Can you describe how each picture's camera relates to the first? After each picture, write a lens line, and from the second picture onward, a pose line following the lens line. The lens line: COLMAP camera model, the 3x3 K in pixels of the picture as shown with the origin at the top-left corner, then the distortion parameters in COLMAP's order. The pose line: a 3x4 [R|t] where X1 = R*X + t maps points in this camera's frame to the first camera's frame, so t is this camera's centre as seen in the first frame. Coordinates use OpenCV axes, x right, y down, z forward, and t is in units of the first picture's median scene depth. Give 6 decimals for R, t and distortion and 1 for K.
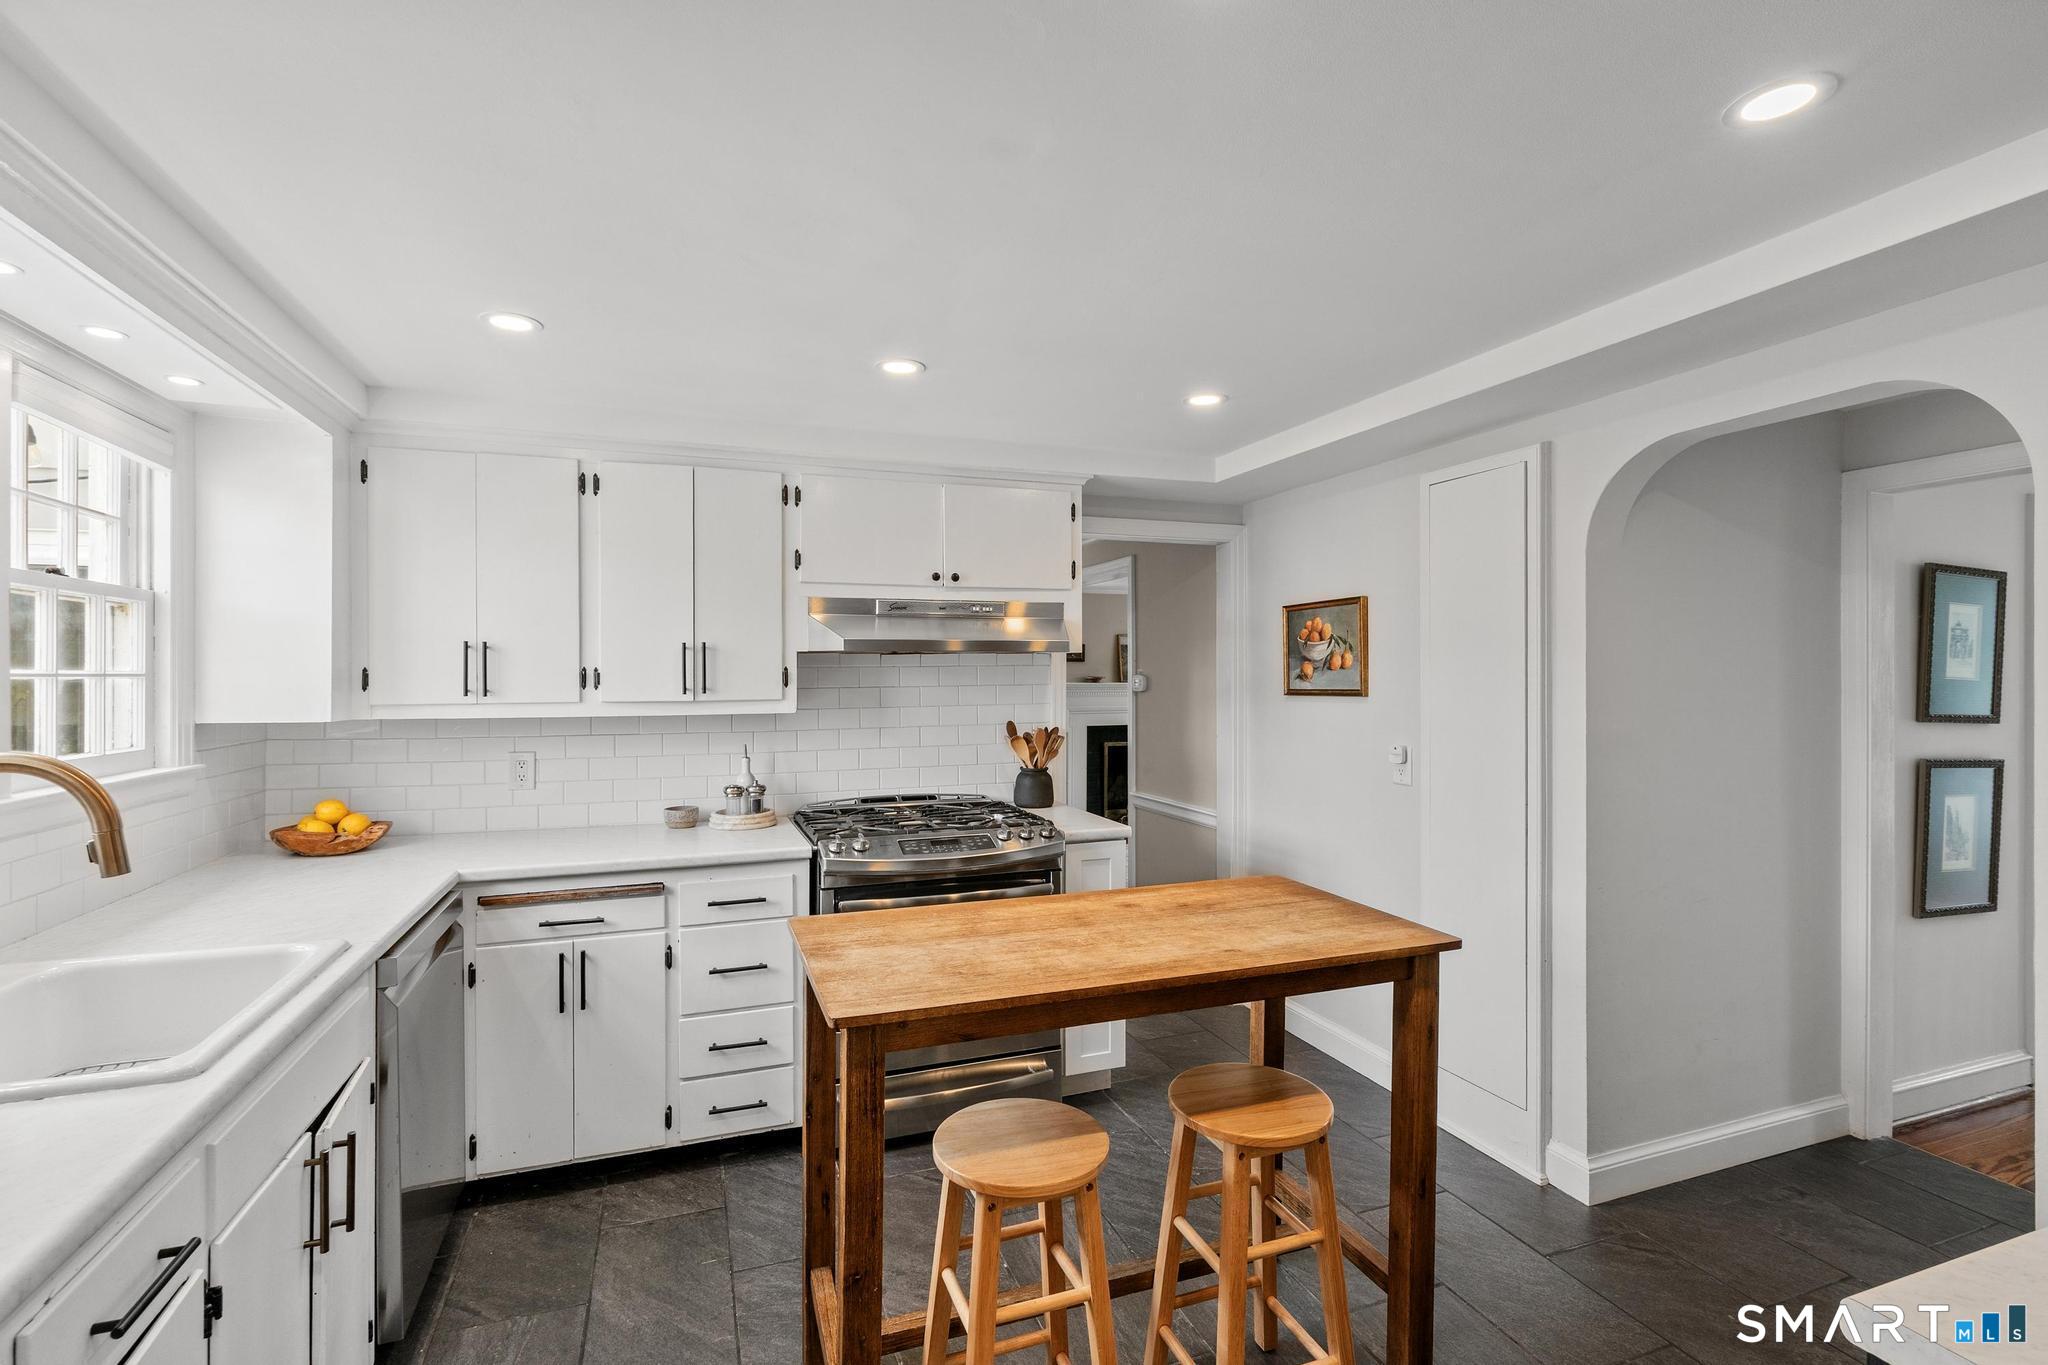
lens RADIAL K [[926.1, 0, 1015.9], [0, 926.1, 675.7], [0, 0, 1]] dist [-0.011264, 0.004105]
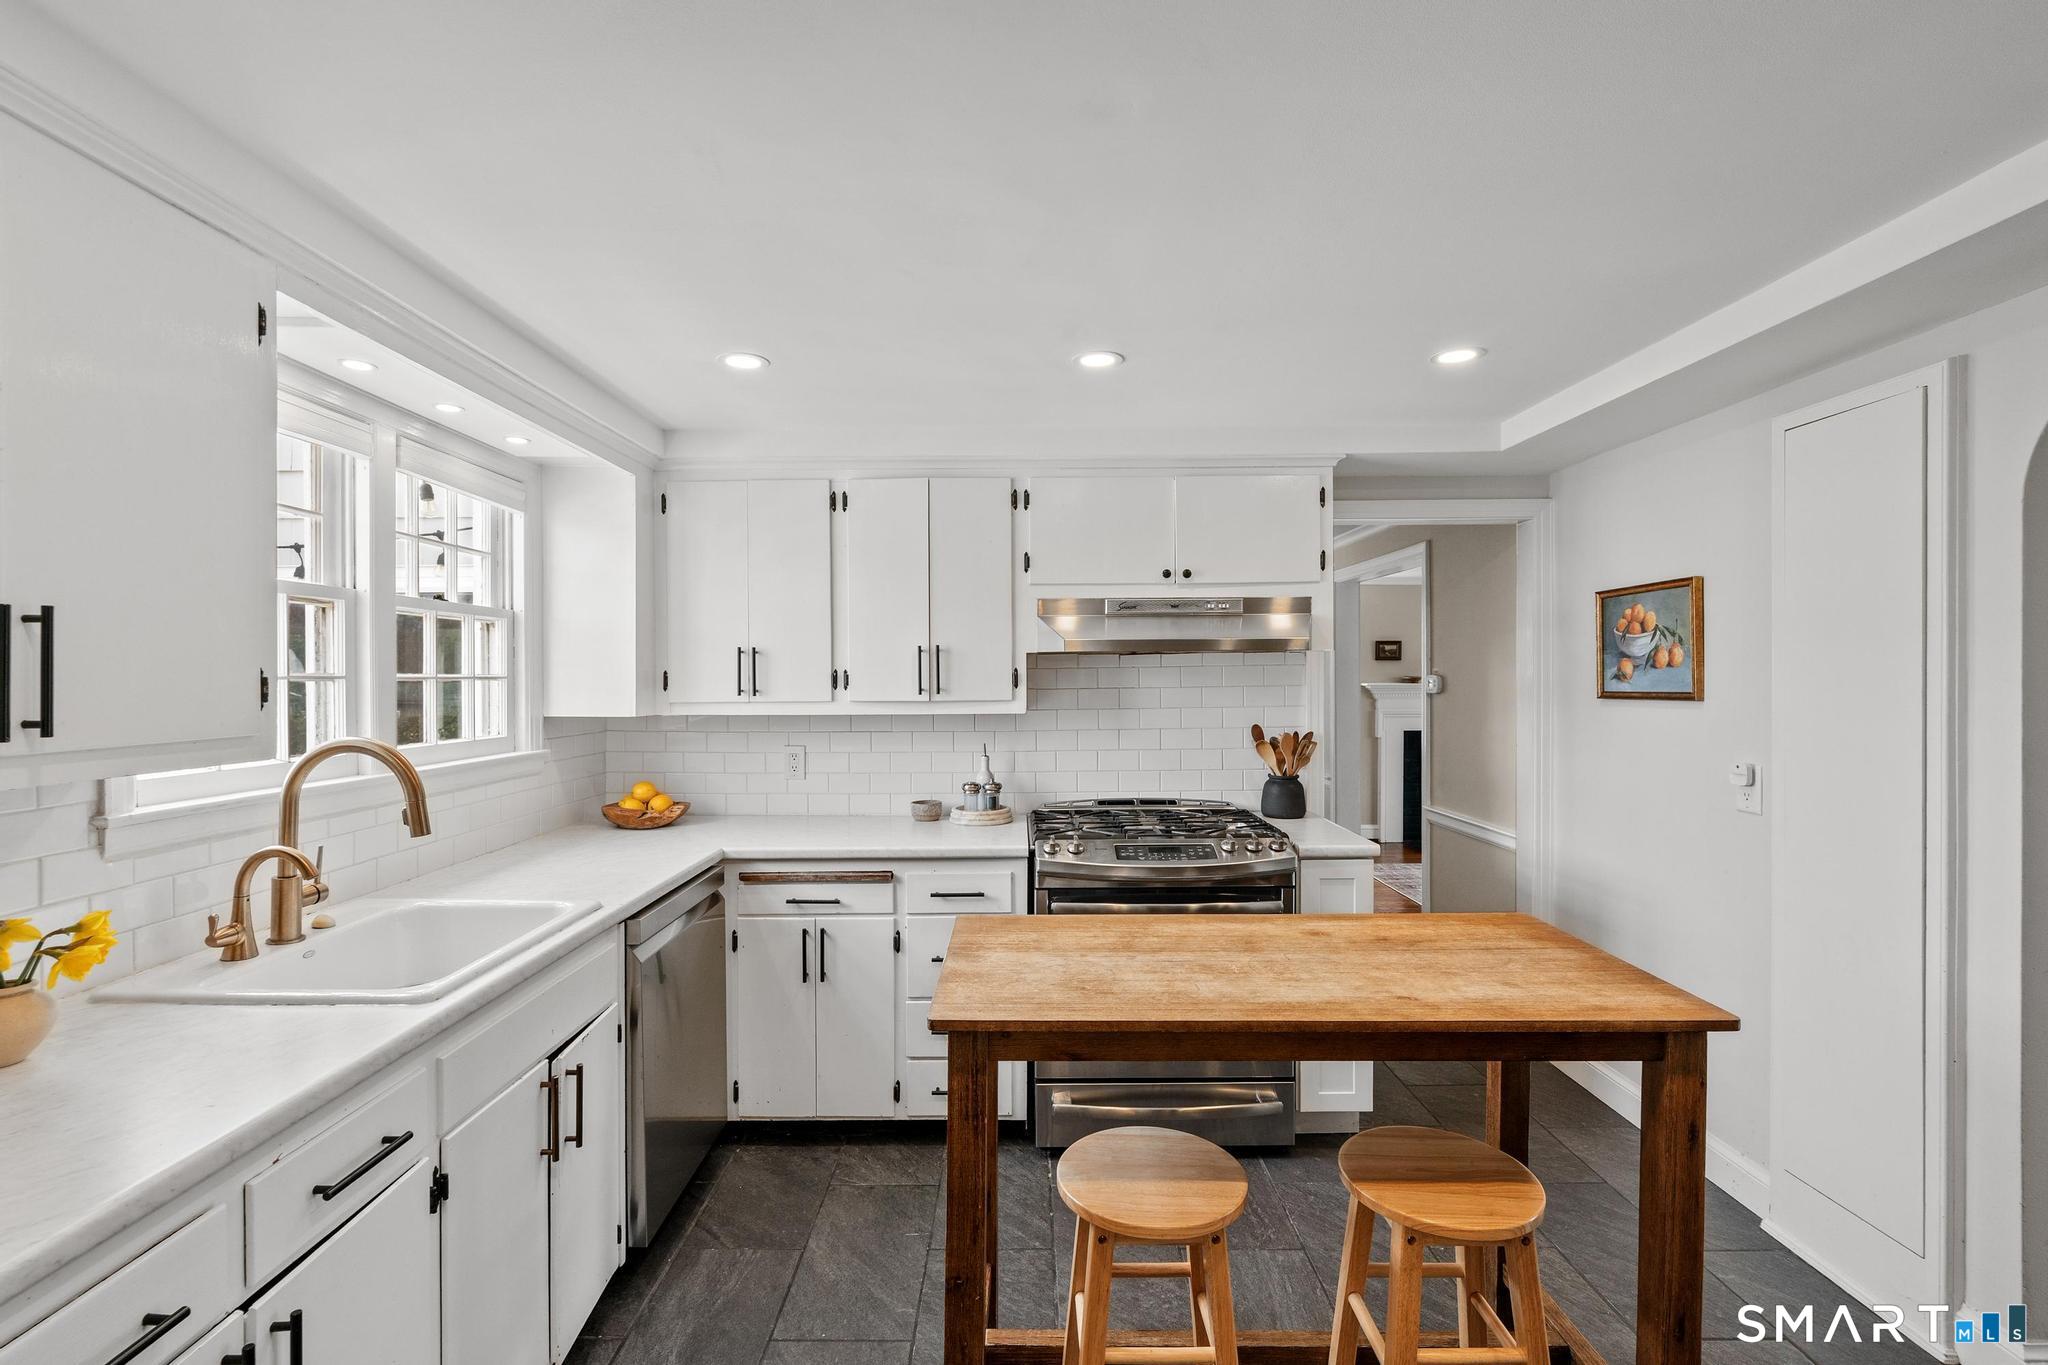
lens RADIAL K [[926.1, 0, 1019.9], [0, 926.1, 683.1], [0, 0, 1]] dist [-0.011264, 0.004105]
pose [[0.937624, 0.000041, -0.347650, 0.135810], [0.002524, 0.999973, 0.006927, -0.000110], [0.347641, -0.007373, 0.937599, 0.054881]]
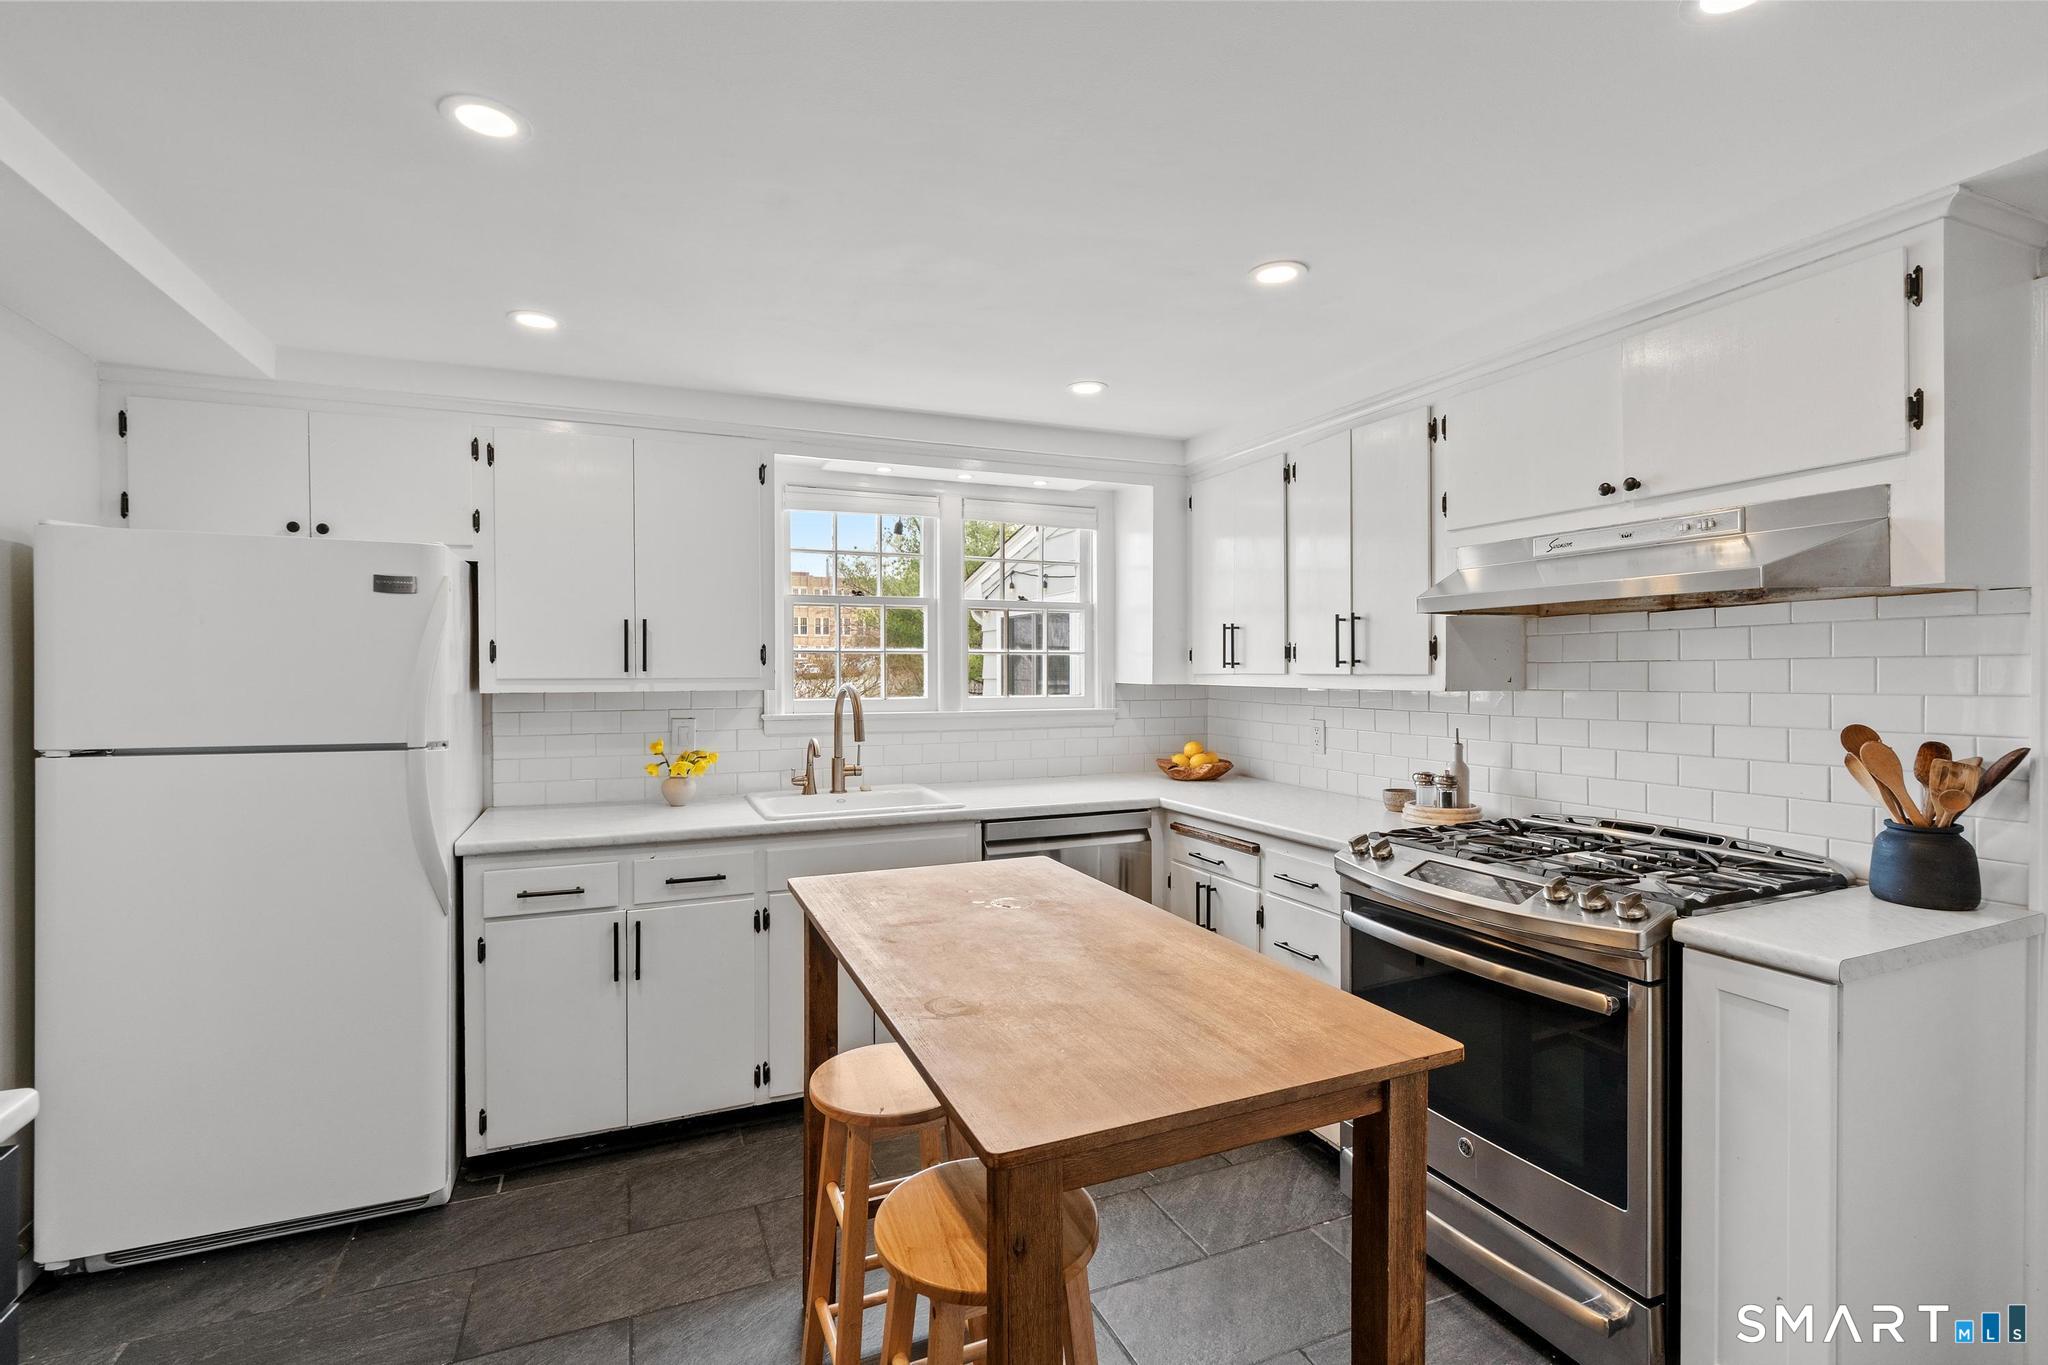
lens RADIAL K [[926.1, 0, 1018.5], [0, 926.1, 675.8], [0, 0, 1]] dist [-0.011264, 0.004105]
pose [[0.051395, 0.009732, -0.998631, 0.697593], [0.000357, 0.999952, 0.009763, 0.022948], [0.998678, -0.000859, 0.051389, 0.715633]]
